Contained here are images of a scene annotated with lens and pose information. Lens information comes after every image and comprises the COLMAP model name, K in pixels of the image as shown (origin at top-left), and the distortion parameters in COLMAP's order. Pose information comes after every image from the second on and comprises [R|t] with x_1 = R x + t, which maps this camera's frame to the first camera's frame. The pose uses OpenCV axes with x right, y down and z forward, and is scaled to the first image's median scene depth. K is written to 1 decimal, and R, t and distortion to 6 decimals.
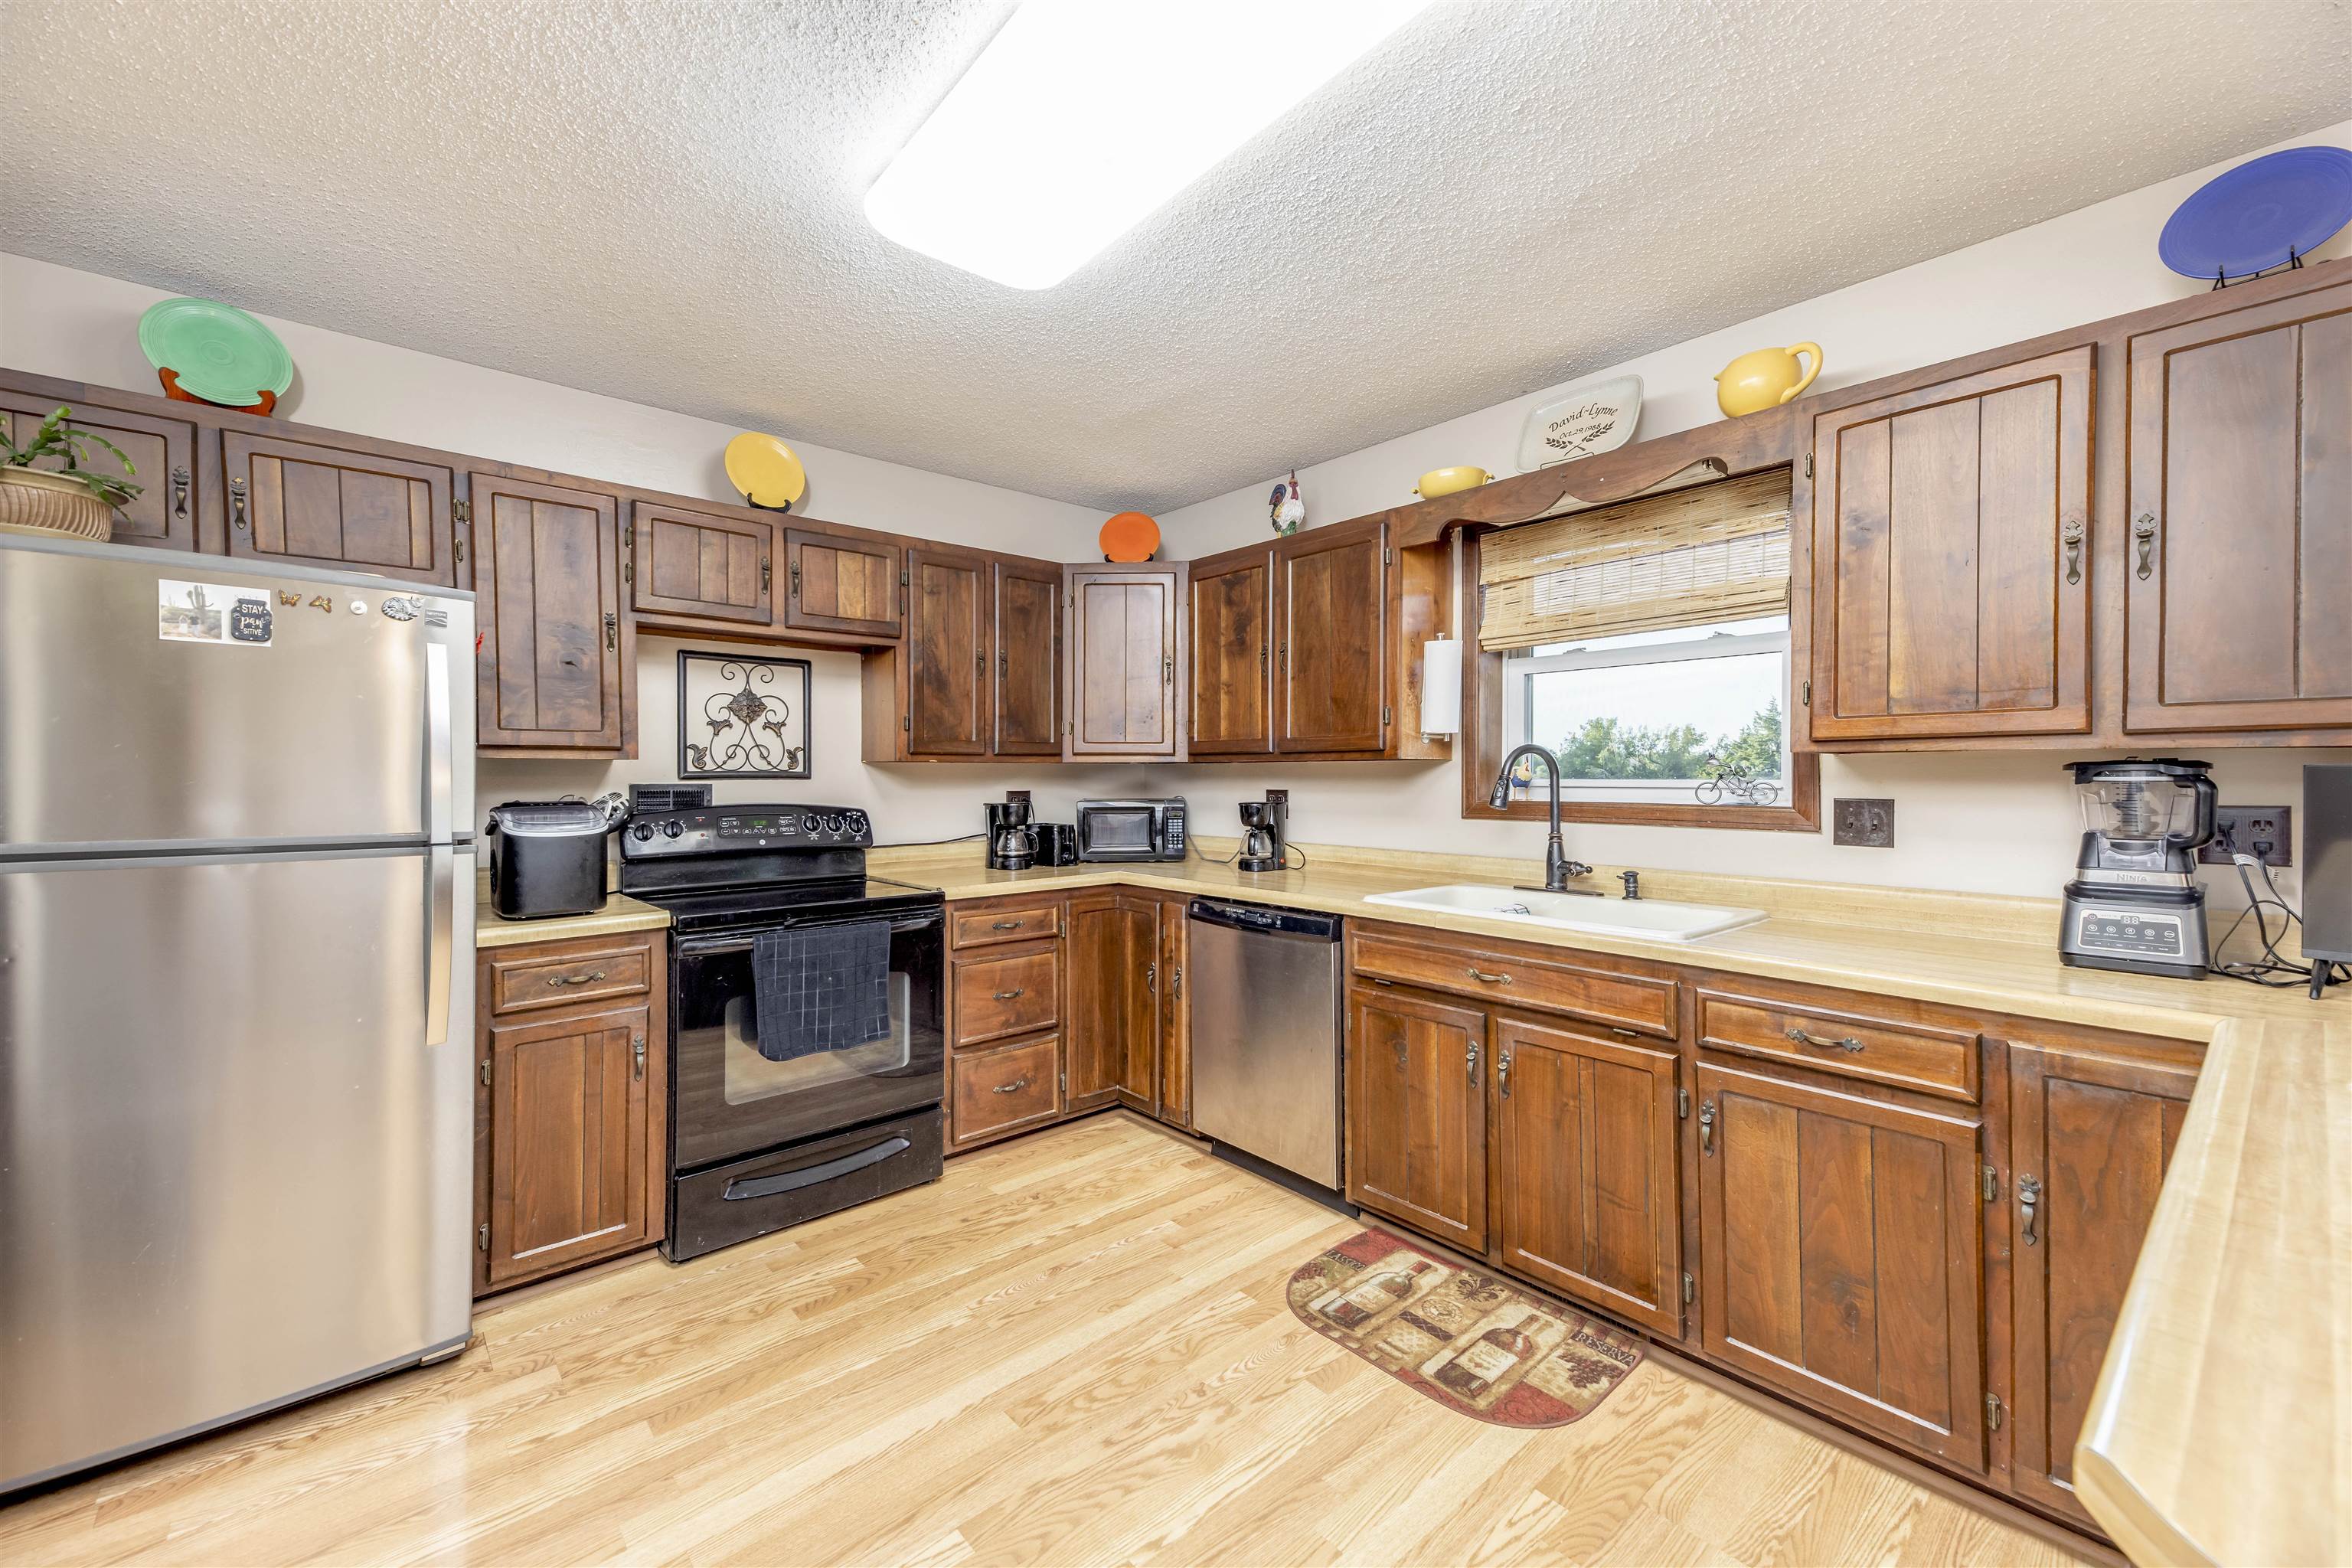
lens RADIAL K [[955.9, 0, 1171.4], [0, 955.9, 774.0], [0, 0, 1]] dist [0.071354, -0.000240]
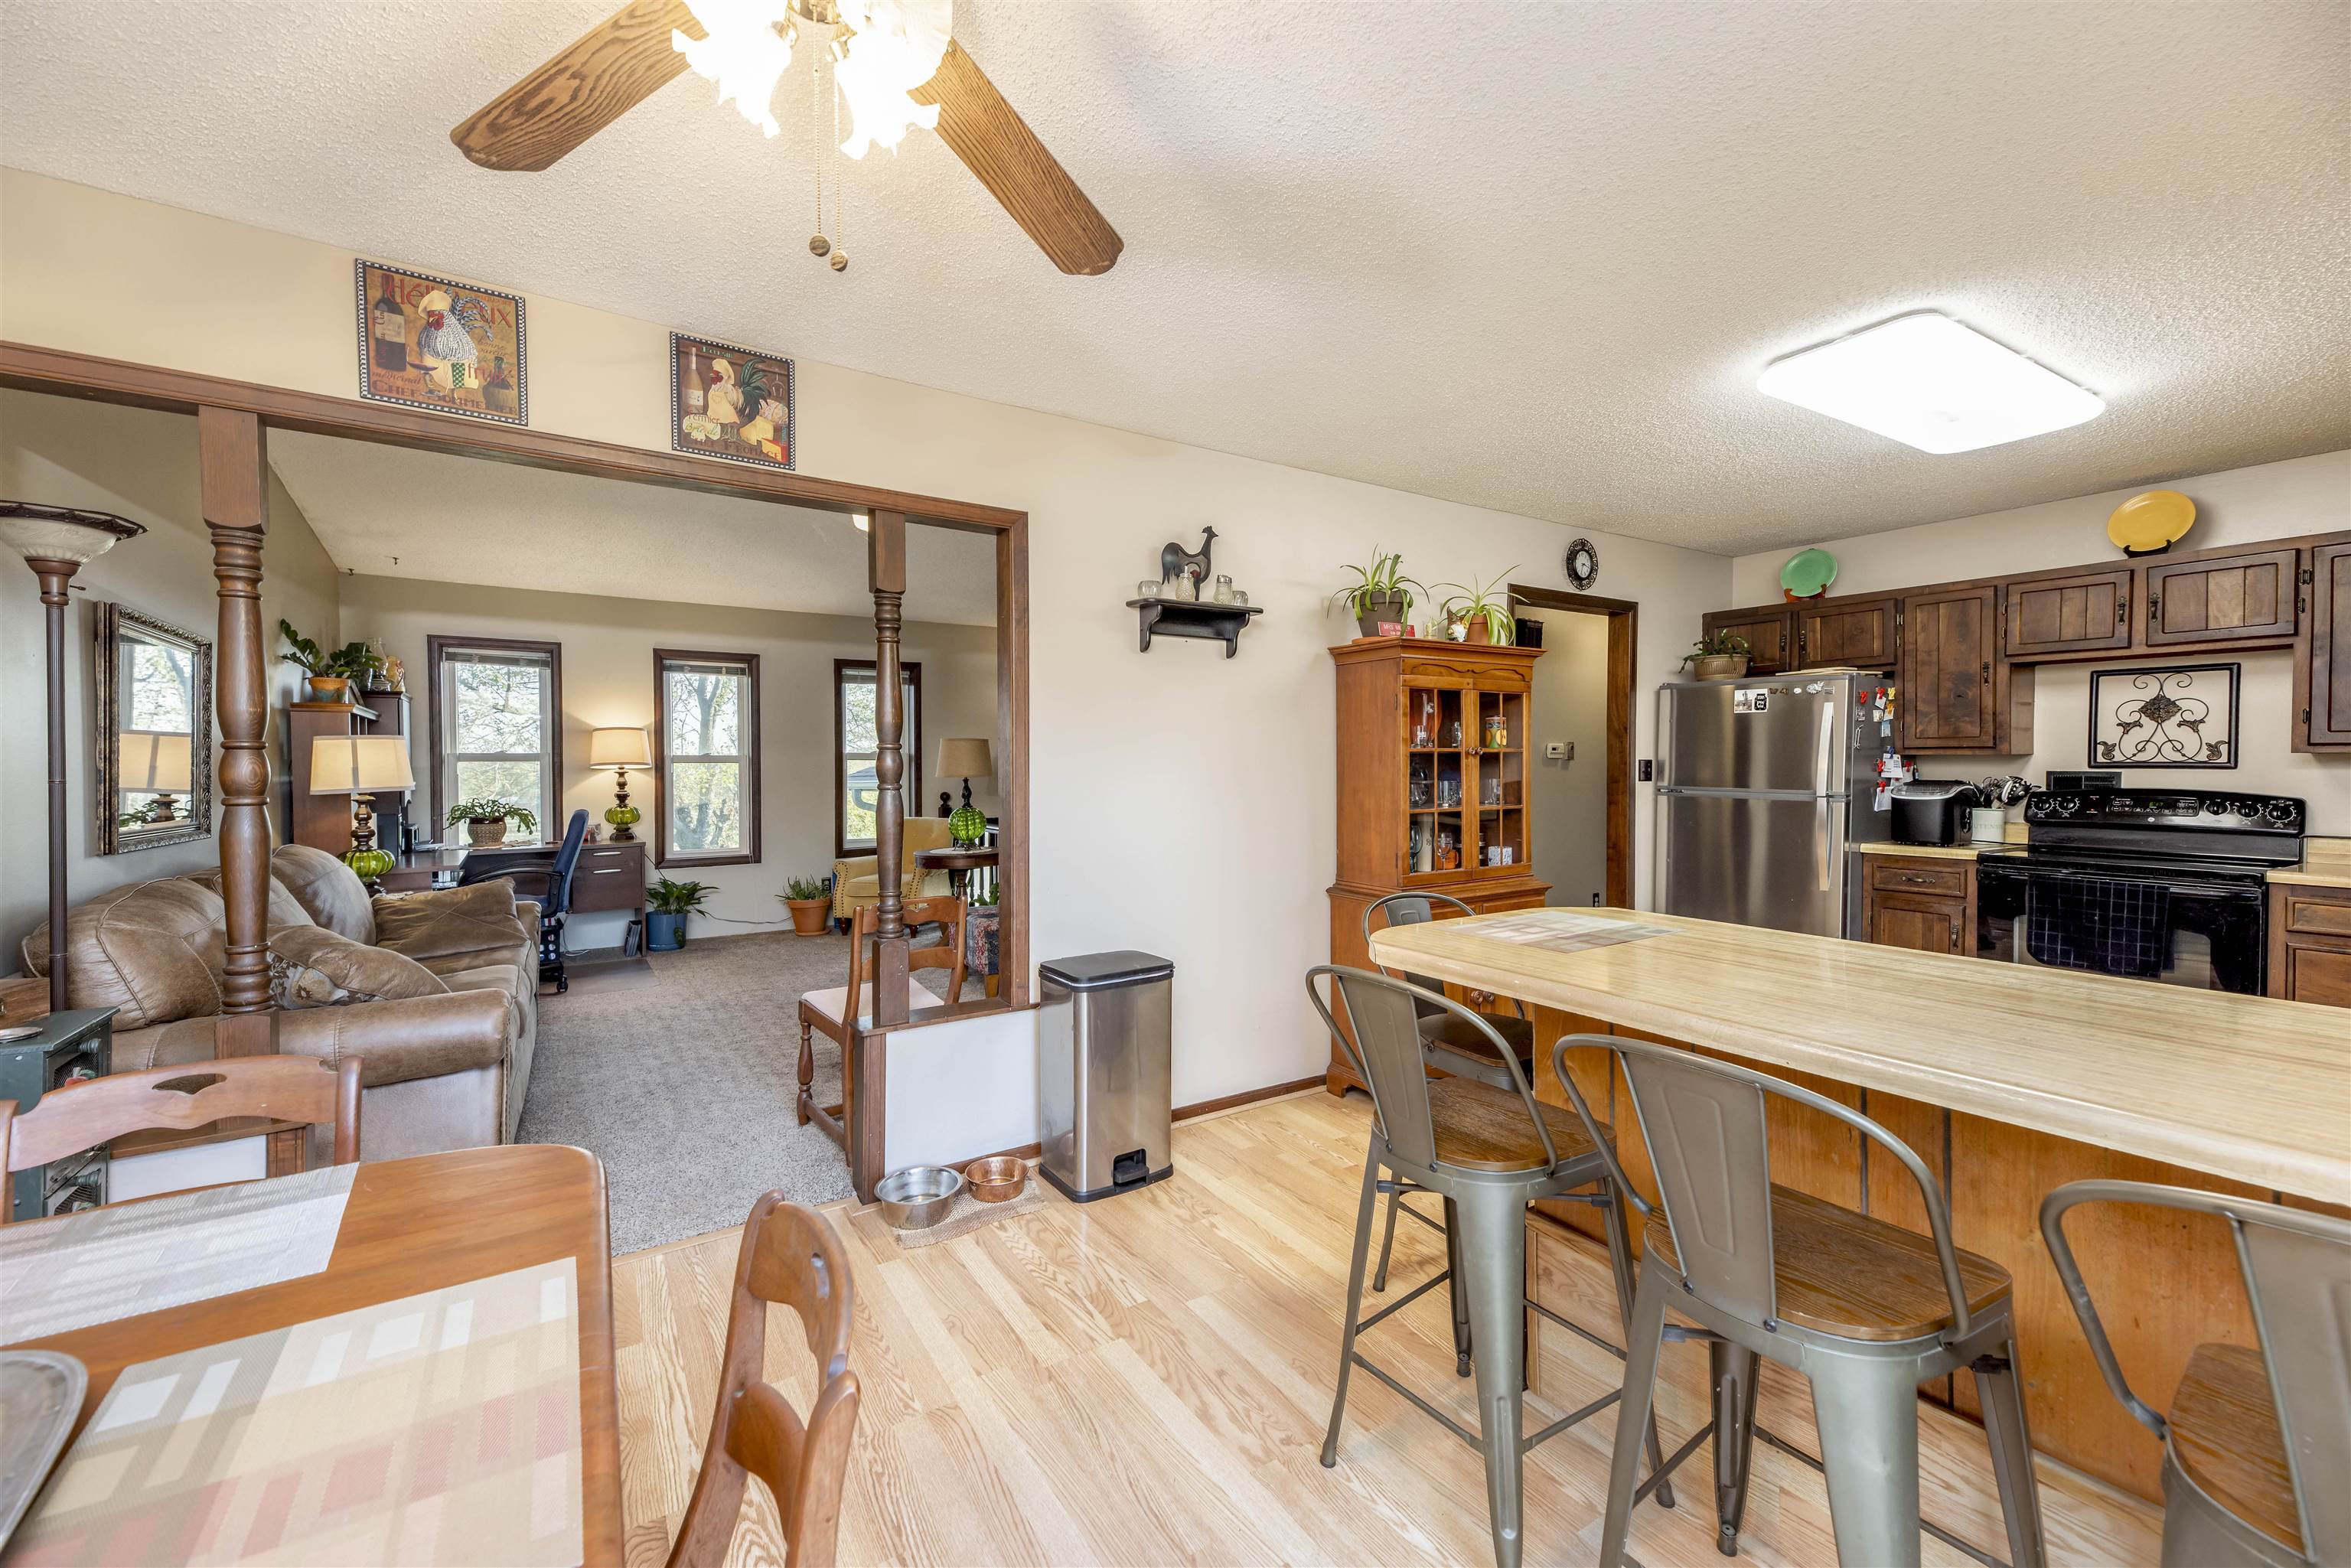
lens RADIAL K [[914.2, 0, 1172.1], [0, 914.2, 764.6], [0, 0, 1]] dist [0.023038, -0.000056]
pose [[-0.128395, 0.003523, -0.991717, 1.242518], [-0.002646, 0.999989, 0.003894, -0.000808], [0.991720, 0.003124, -0.128384, -0.120345]]
